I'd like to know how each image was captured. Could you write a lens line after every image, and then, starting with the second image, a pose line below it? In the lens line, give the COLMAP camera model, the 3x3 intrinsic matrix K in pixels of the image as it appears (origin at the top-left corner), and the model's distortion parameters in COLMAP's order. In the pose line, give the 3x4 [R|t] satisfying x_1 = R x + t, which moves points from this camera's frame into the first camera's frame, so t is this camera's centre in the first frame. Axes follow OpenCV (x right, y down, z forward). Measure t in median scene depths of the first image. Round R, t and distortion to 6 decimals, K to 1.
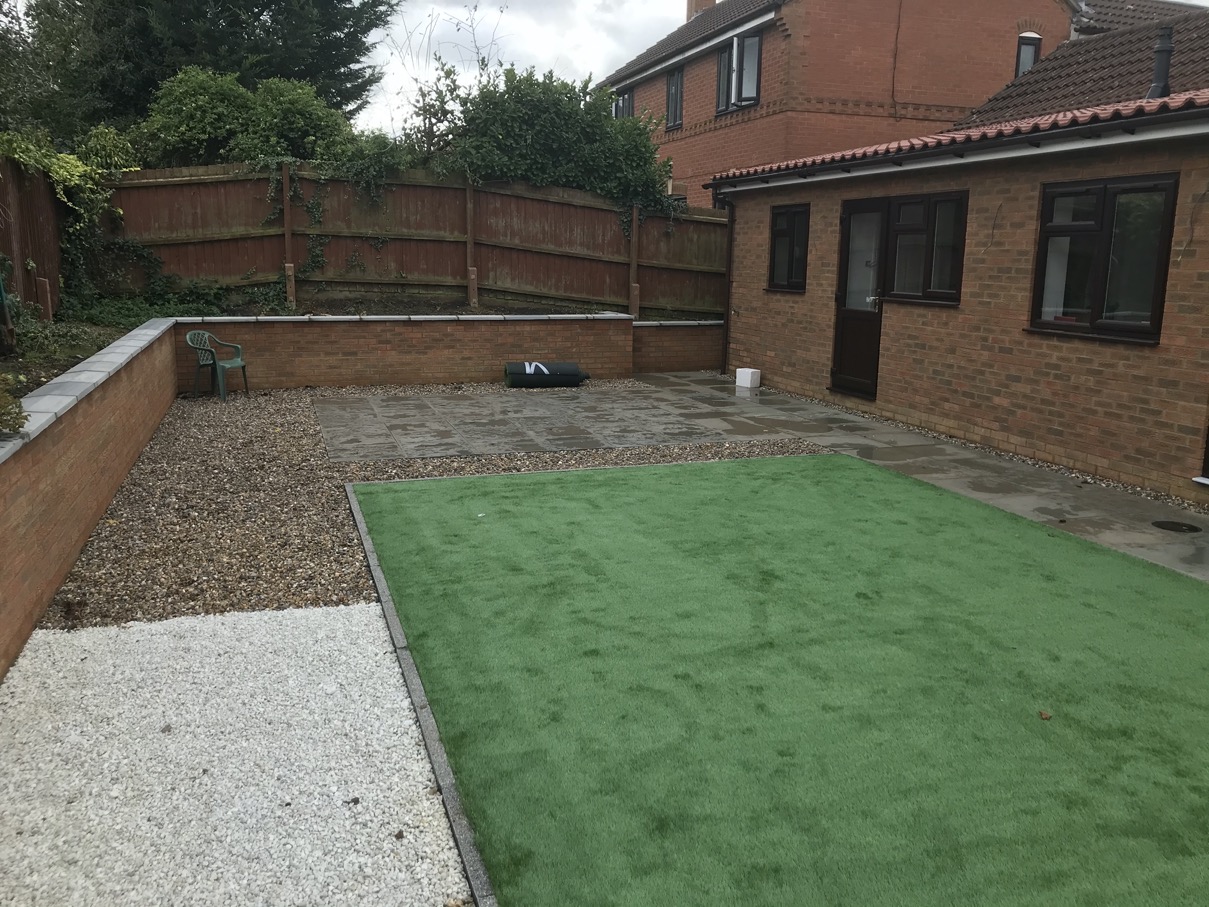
lens RADIAL K [[992.1, 0, 604.4], [0, 992.1, 444.9], [0, 0, 1]] dist [0.041935, -0.065983]
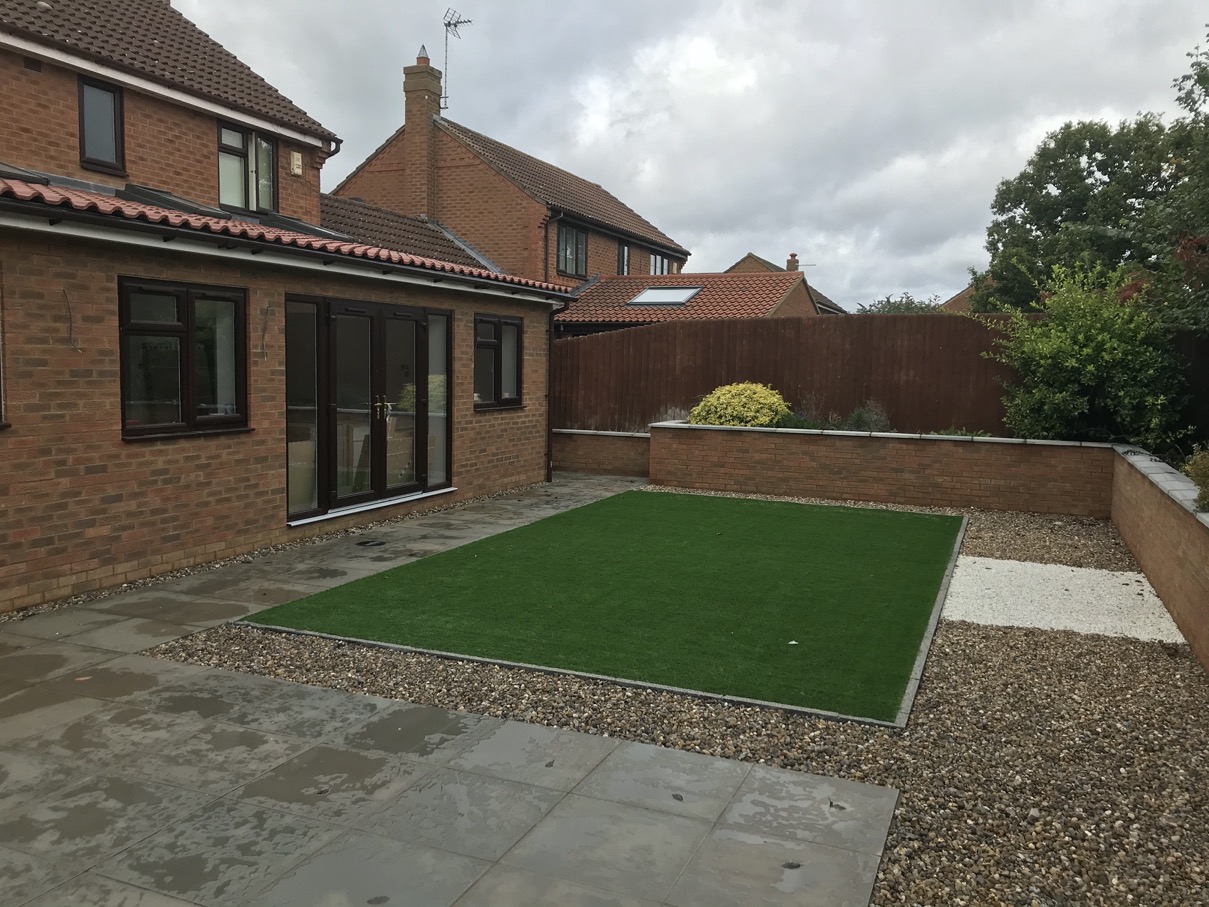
lens RADIAL K [[981.7, 0, 608.3], [0, 981.7, 459.4], [0, 0, 1]] dist [0.031710, -0.061549]
pose [[-0.763610, -0.087278, 0.639752, -0.502258], [0.099120, 0.963232, 0.249719, -0.302084], [-0.638024, 0.254100, -0.726882, 1.511282]]
